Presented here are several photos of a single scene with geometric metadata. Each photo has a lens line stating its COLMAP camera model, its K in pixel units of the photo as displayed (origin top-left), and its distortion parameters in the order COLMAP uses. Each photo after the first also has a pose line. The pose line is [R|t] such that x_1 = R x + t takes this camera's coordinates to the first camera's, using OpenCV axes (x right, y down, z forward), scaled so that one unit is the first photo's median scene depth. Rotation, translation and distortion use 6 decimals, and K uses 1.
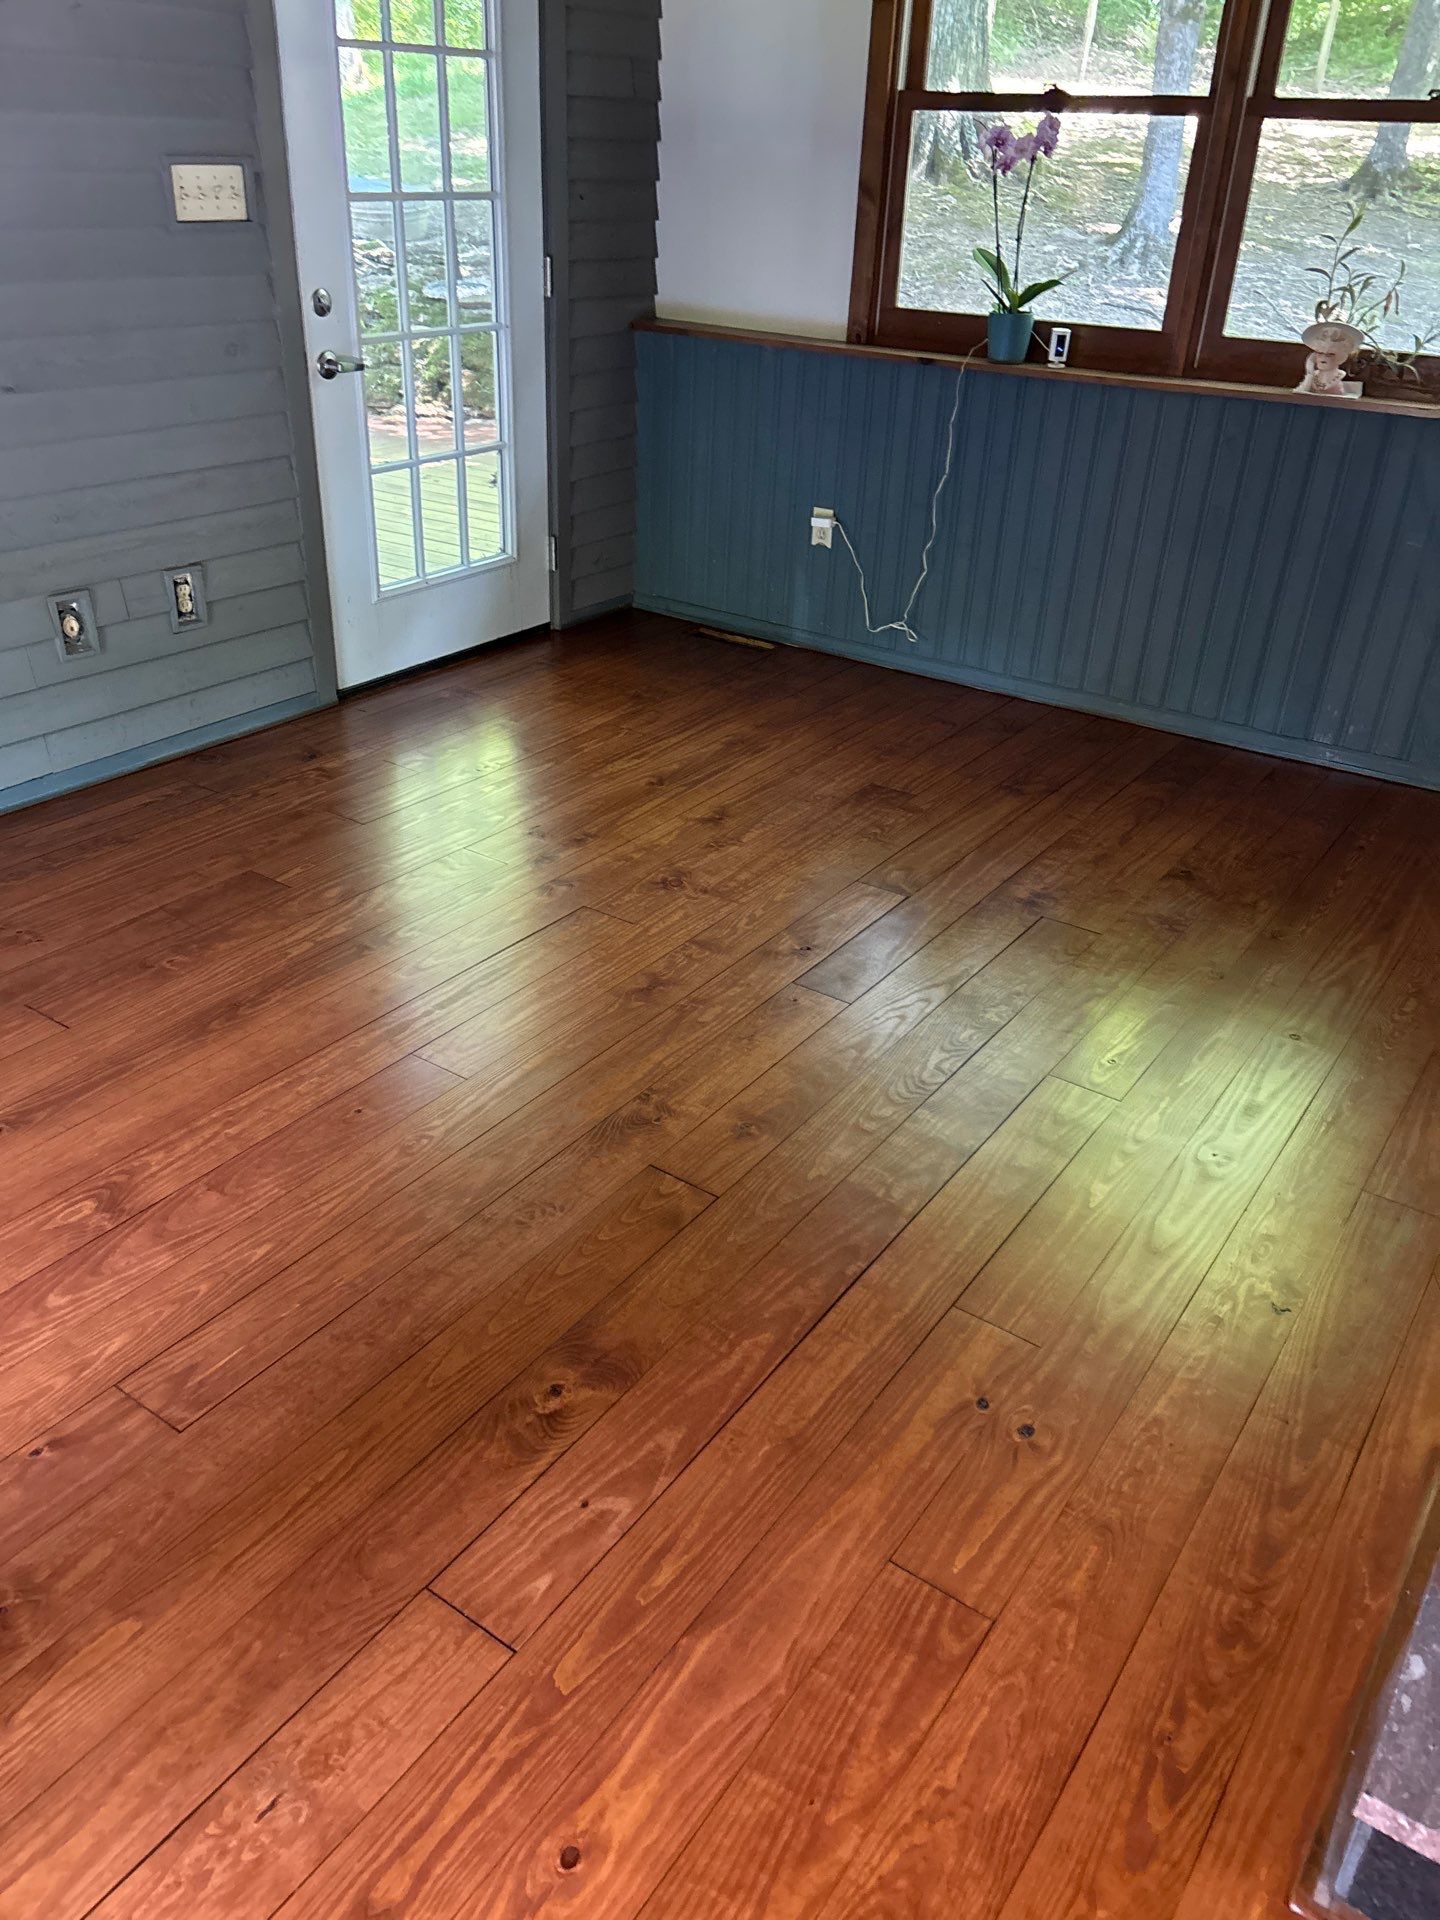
lens RADIAL K [[1449.3, 0, 711.8], [0, 1449.3, 958.3], [0, 0, 1]] dist [0.051045, -0.060125]
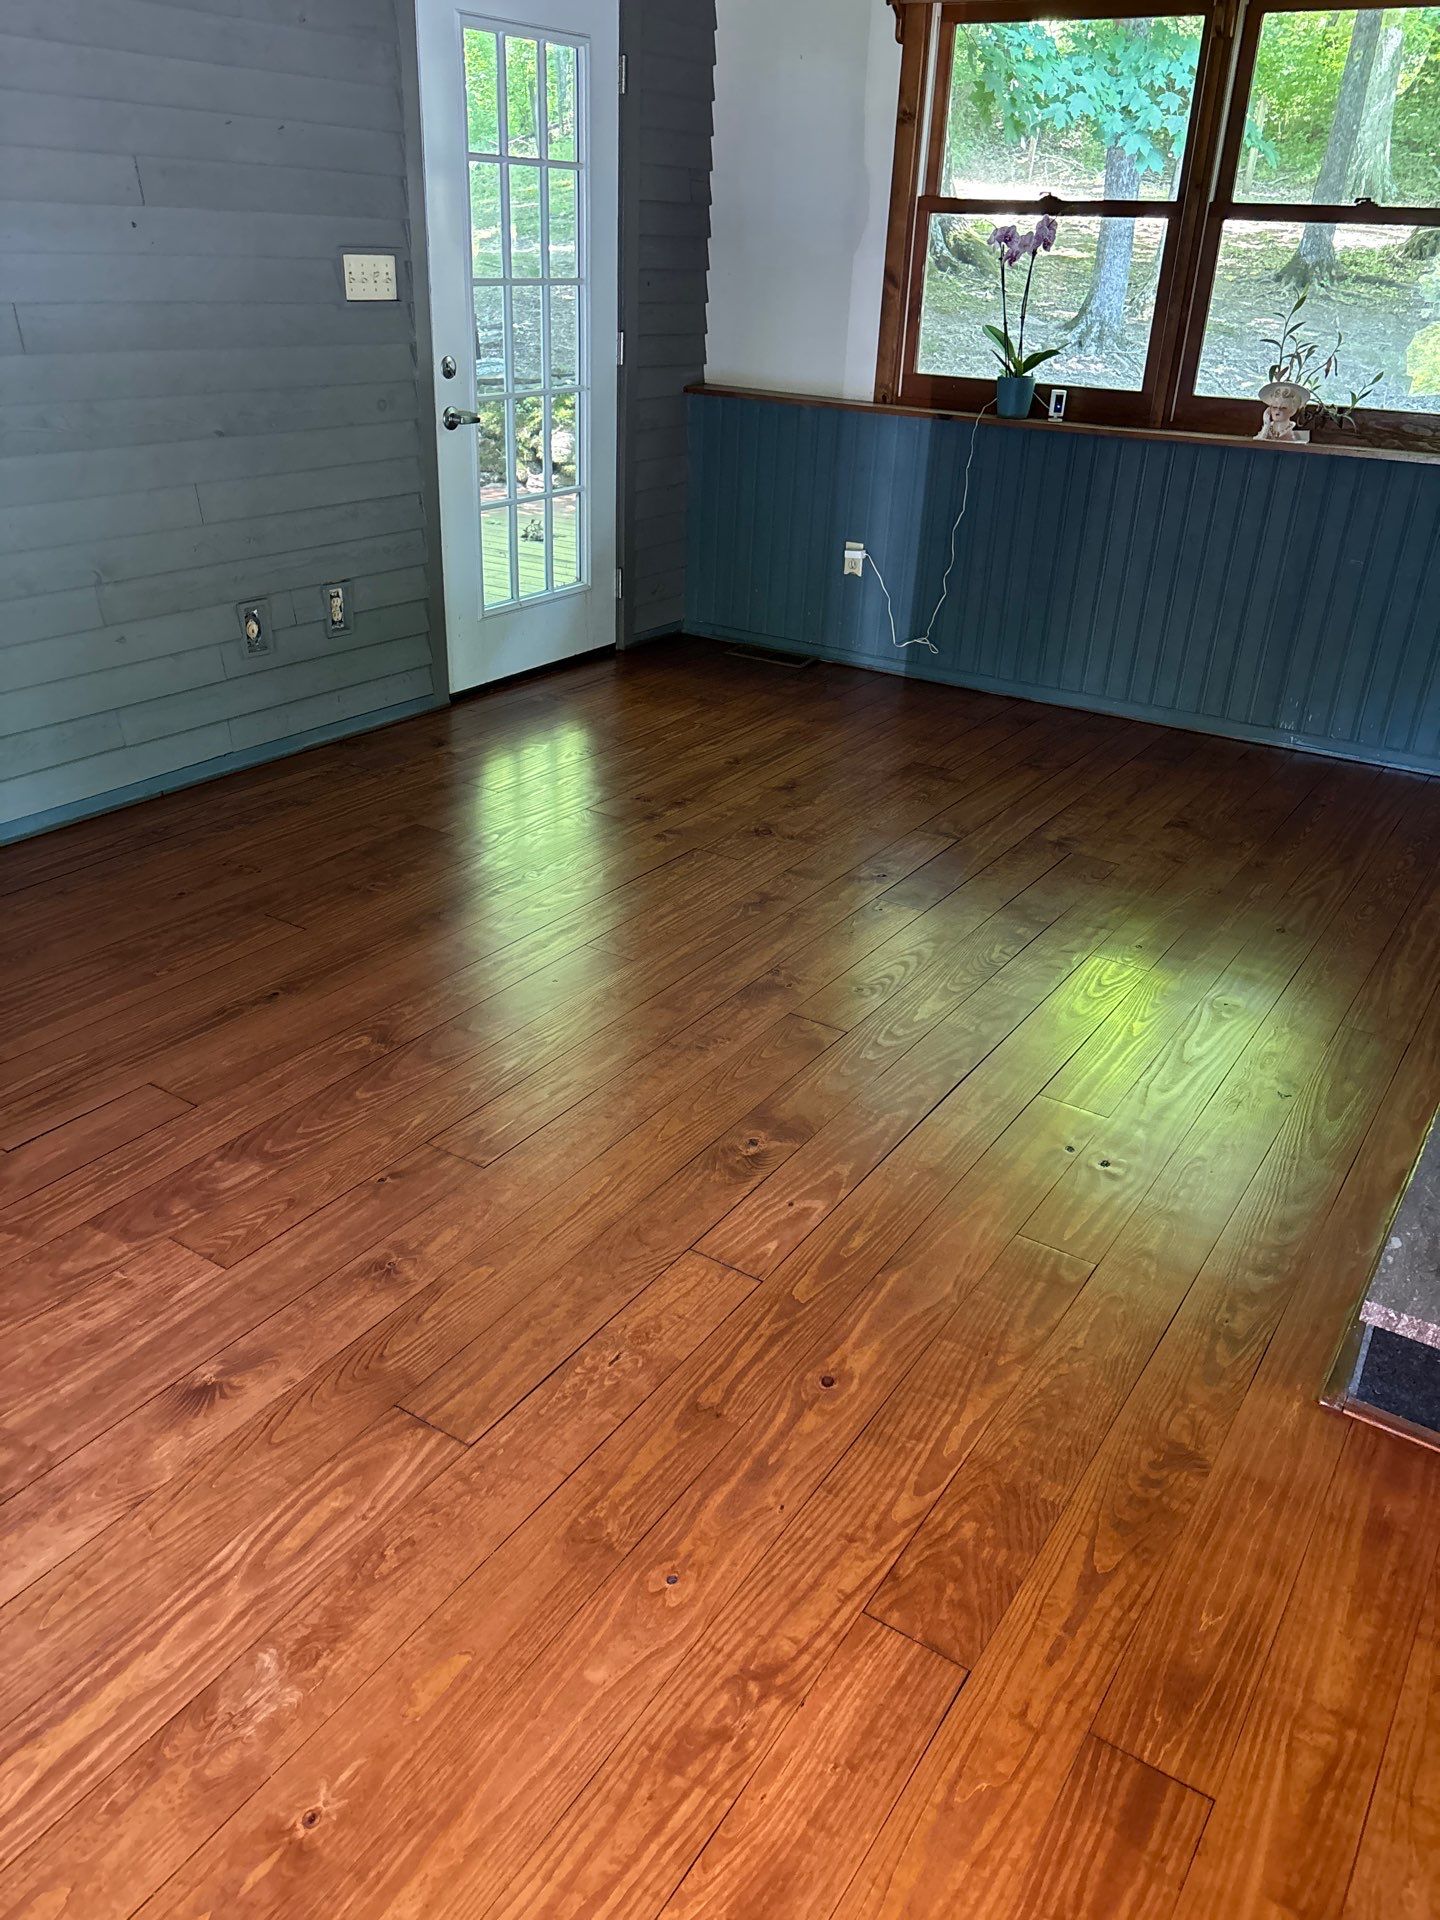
lens RADIAL K [[1449.3, 0, 715.7], [0, 1449.3, 944.9], [0, 0, 1]] dist [0.051045, -0.060125]
pose [[0.999451, -0.011668, 0.031019, -0.091892], [0.013445, 0.998243, -0.057711, 0.096786], [-0.030291, 0.058096, 0.997851, -0.174099]]
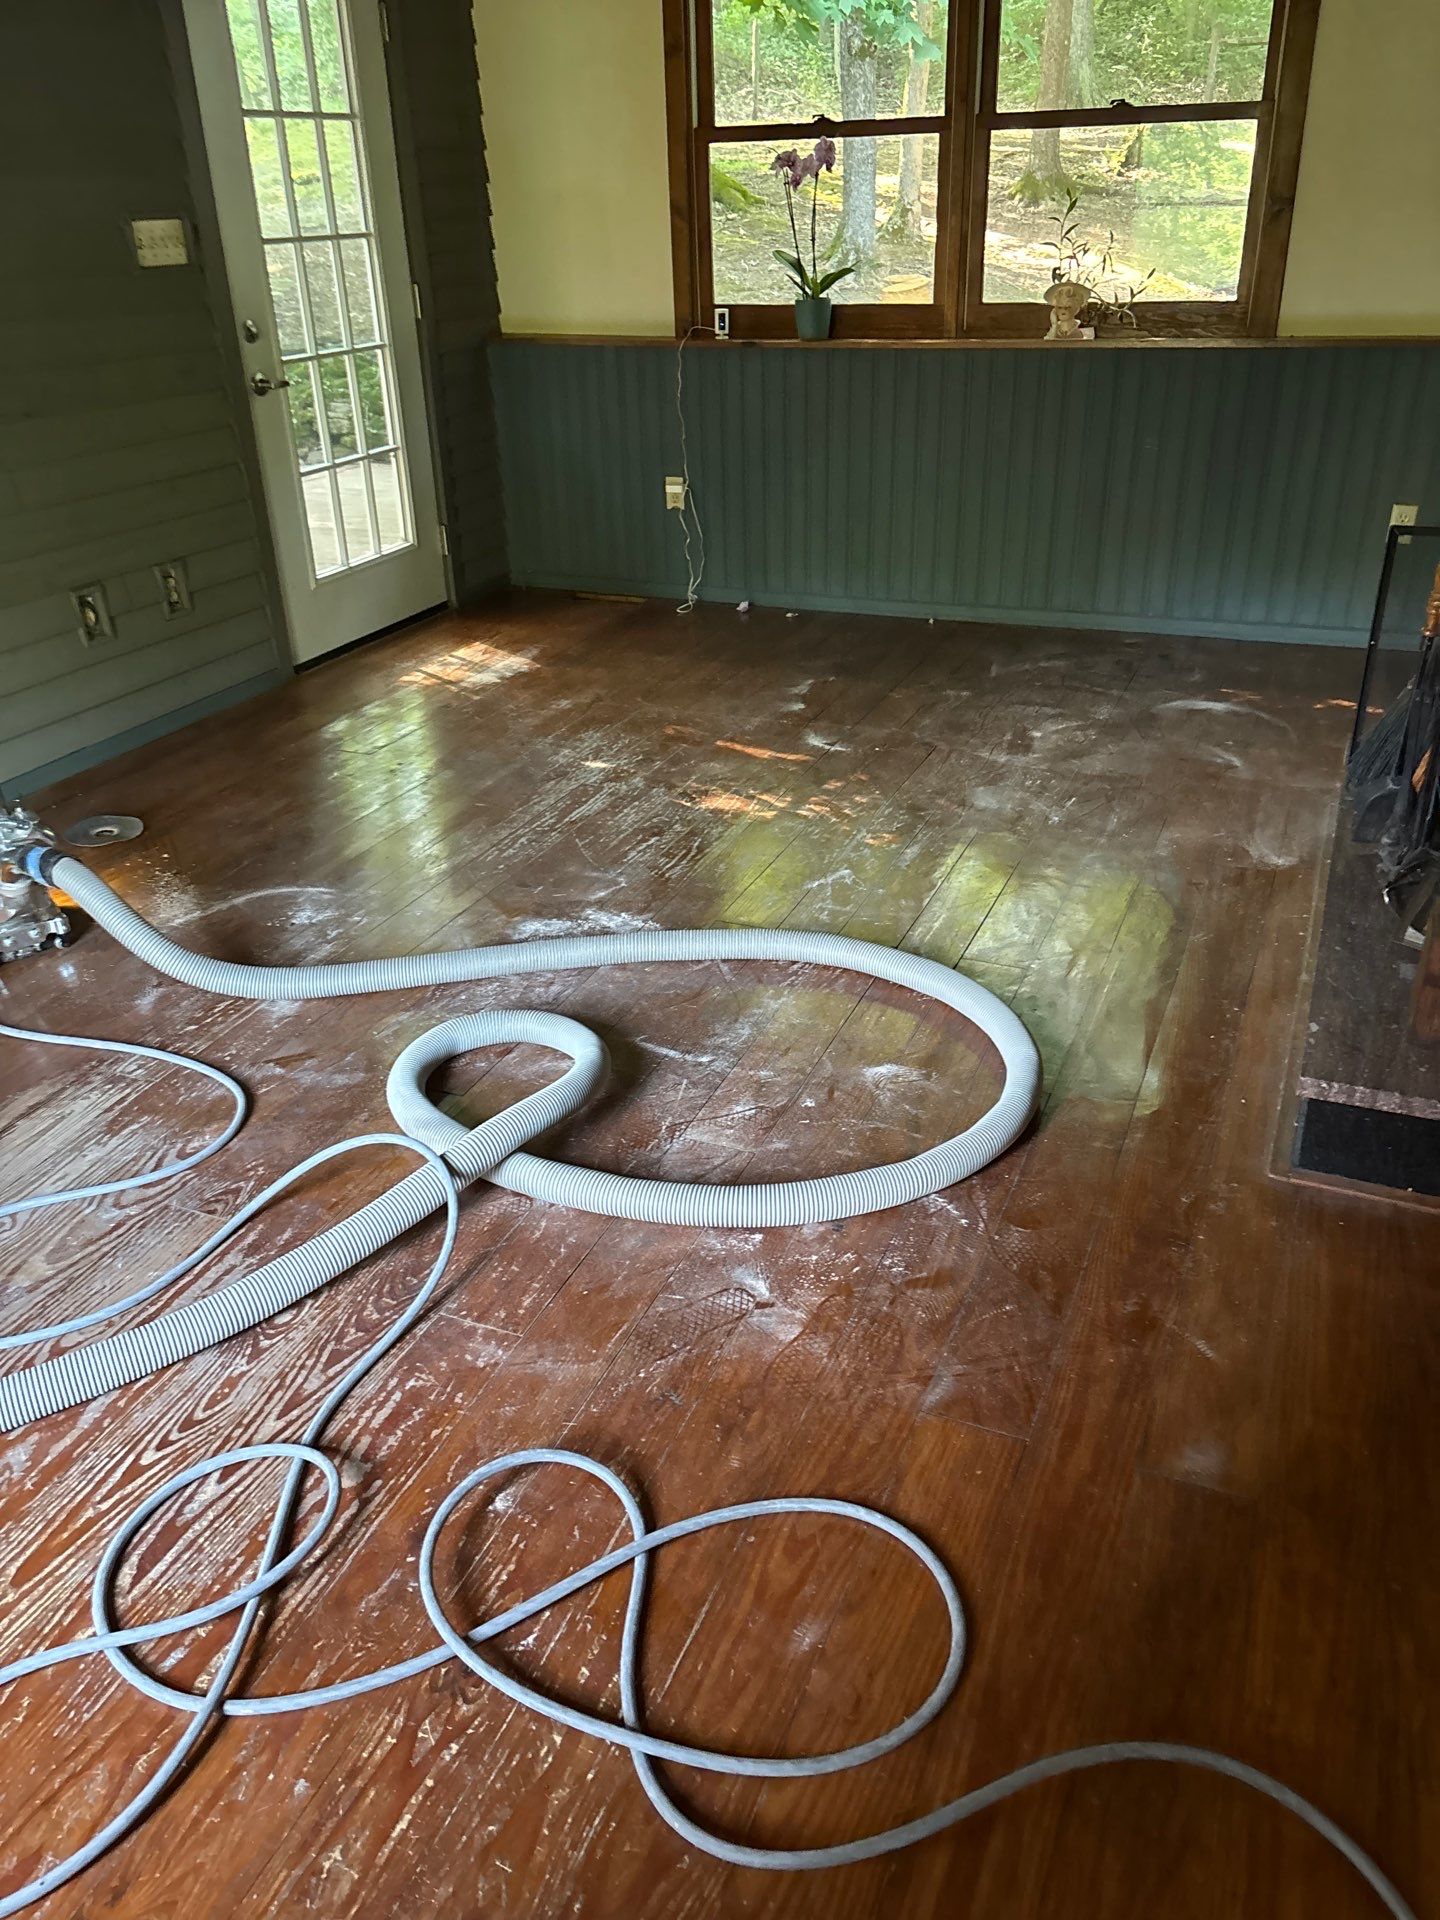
lens RADIAL K [[1449.3, 0, 732.1], [0, 1449.3, 944.7], [0, 0, 1]] dist [0.051045, -0.060125]
pose [[0.975935, -0.147434, 0.160669, -0.152799], [0.152645, 0.988068, -0.020515, 0.121254], [-0.155727, 0.044547, 0.986795, -0.196479]]
